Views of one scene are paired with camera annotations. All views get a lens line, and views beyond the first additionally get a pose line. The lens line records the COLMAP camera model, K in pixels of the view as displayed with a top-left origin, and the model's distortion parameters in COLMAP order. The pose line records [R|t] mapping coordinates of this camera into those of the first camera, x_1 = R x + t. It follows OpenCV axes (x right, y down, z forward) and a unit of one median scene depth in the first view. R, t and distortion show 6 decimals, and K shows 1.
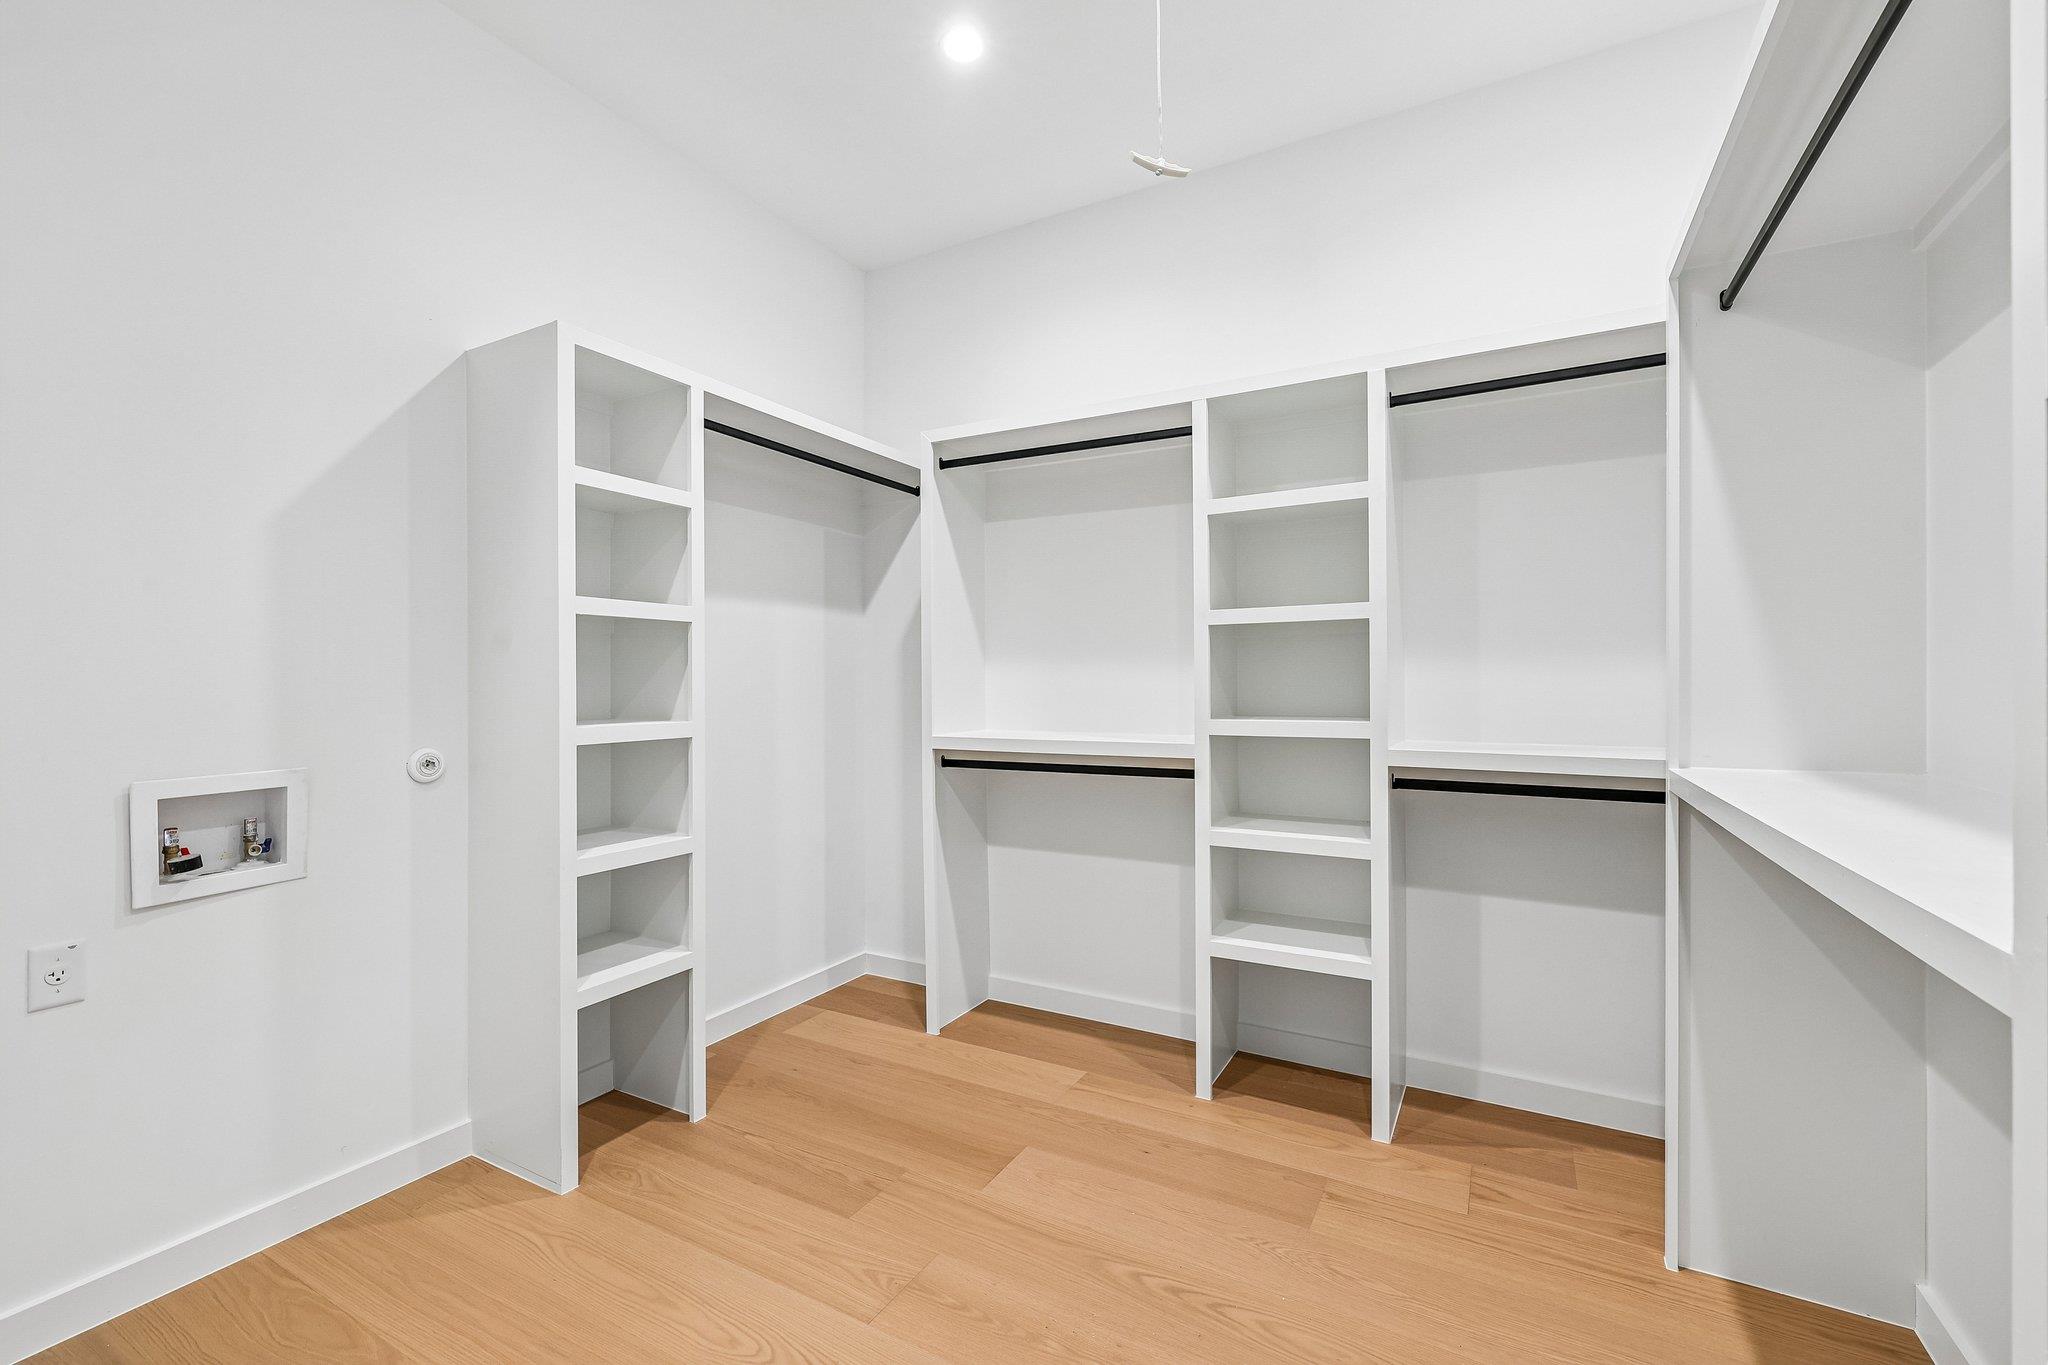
lens RADIAL K [[860.9, 0, 1014.3], [0, 860.9, 685.9], [0, 0, 1]] dist [0.000646, -0.000287]
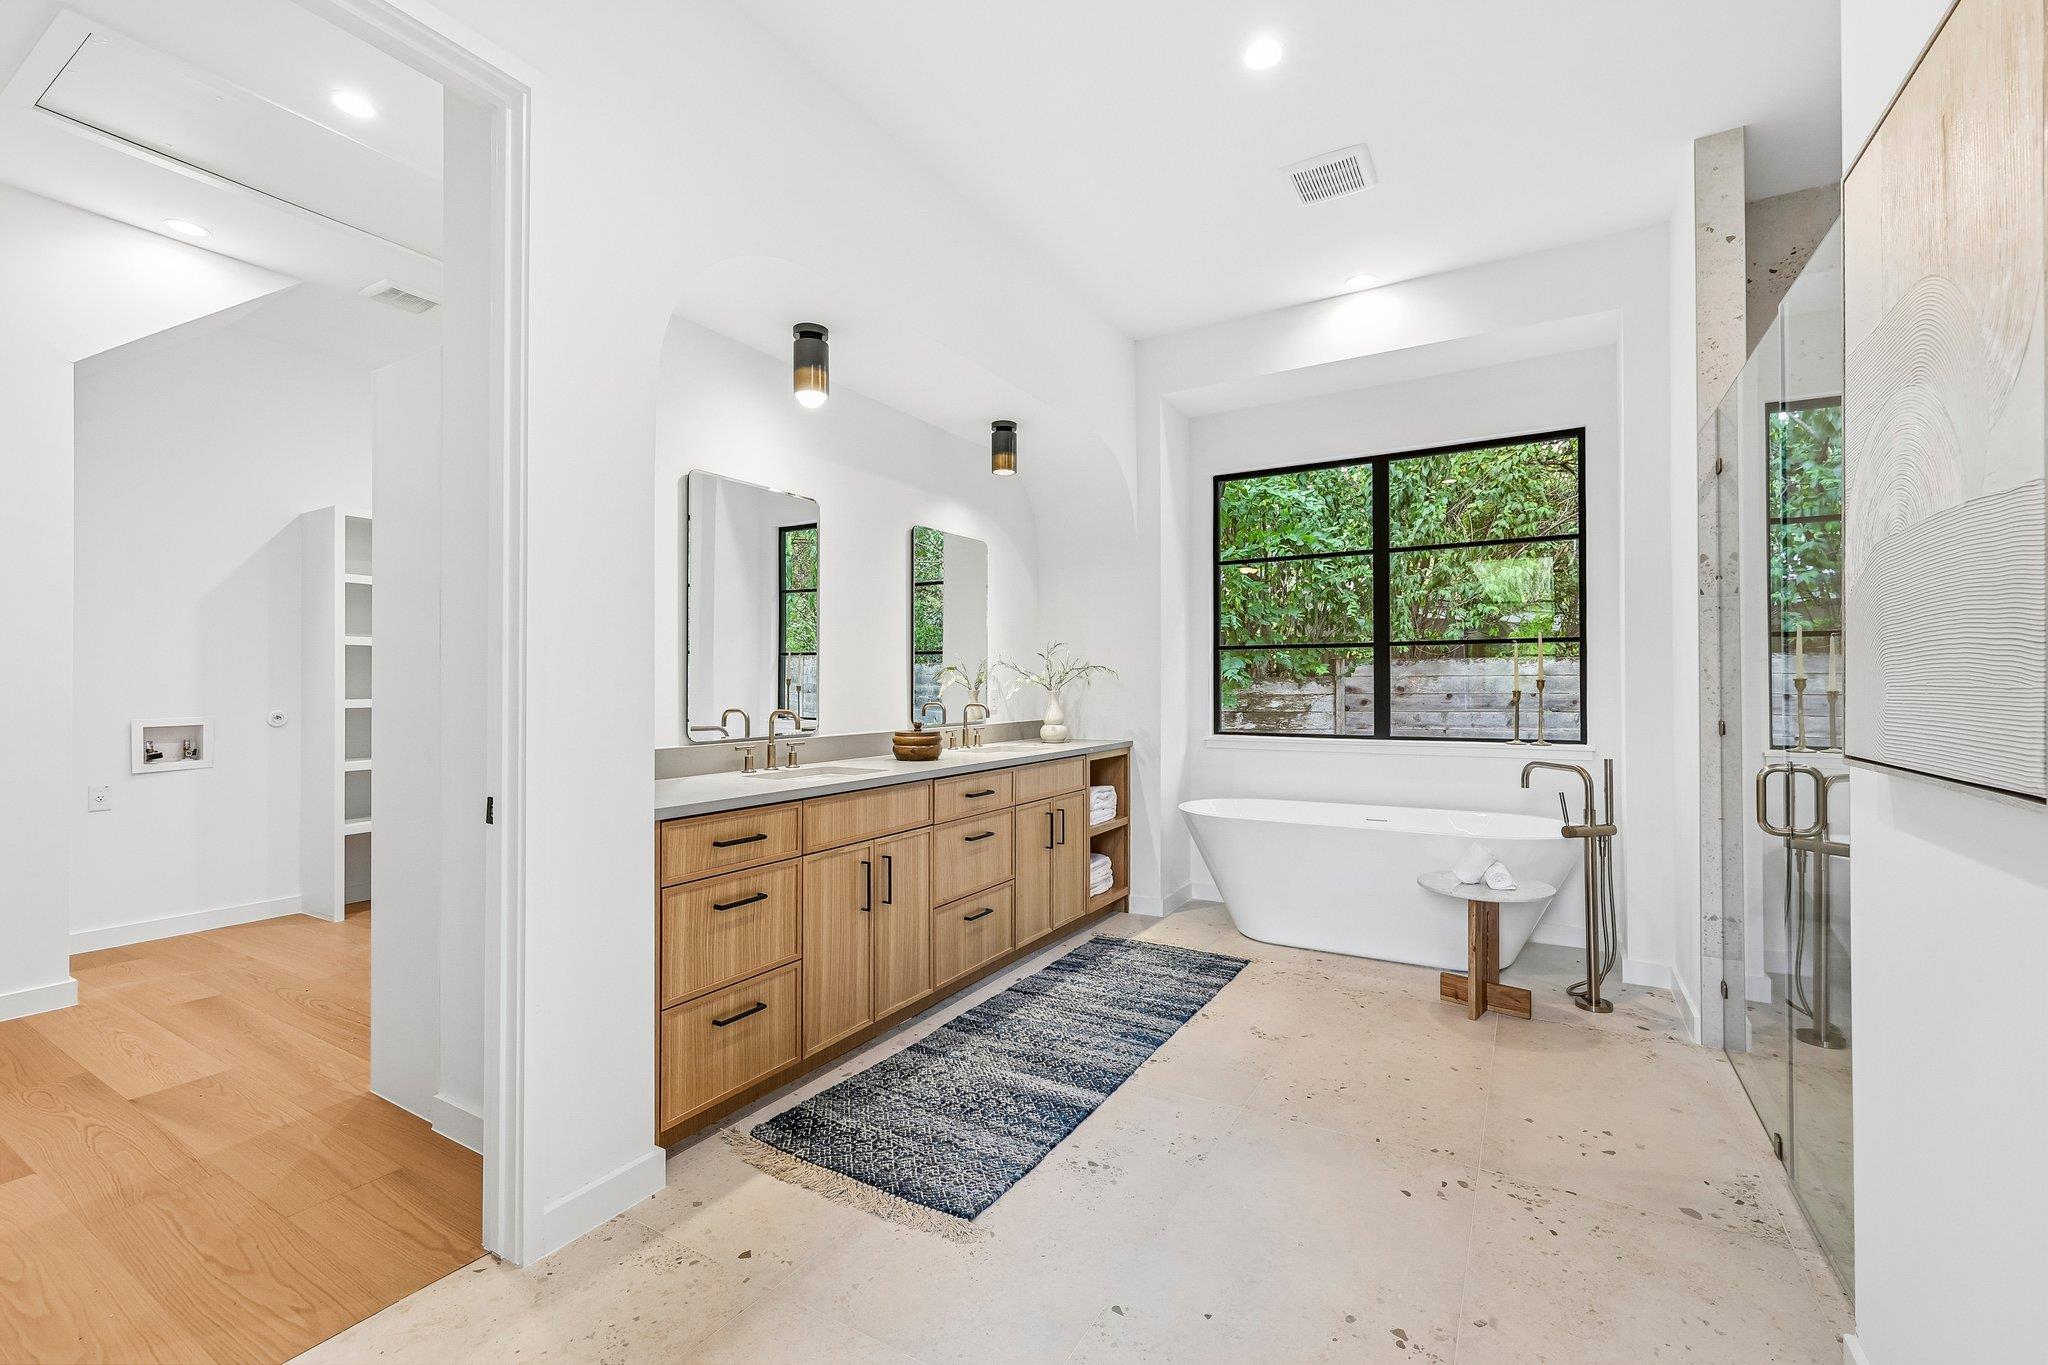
lens RADIAL K [[860.9, 0, 1026.0], [0, 860.9, 681.1], [0, 0, 1]] dist [0.000646, -0.000287]
pose [[0.999779, -0.001013, -0.021009, 1.341683], [0.000908, 0.999987, -0.005033, 0.018486], [0.021014, 0.005013, 0.999767, -1.190371]]
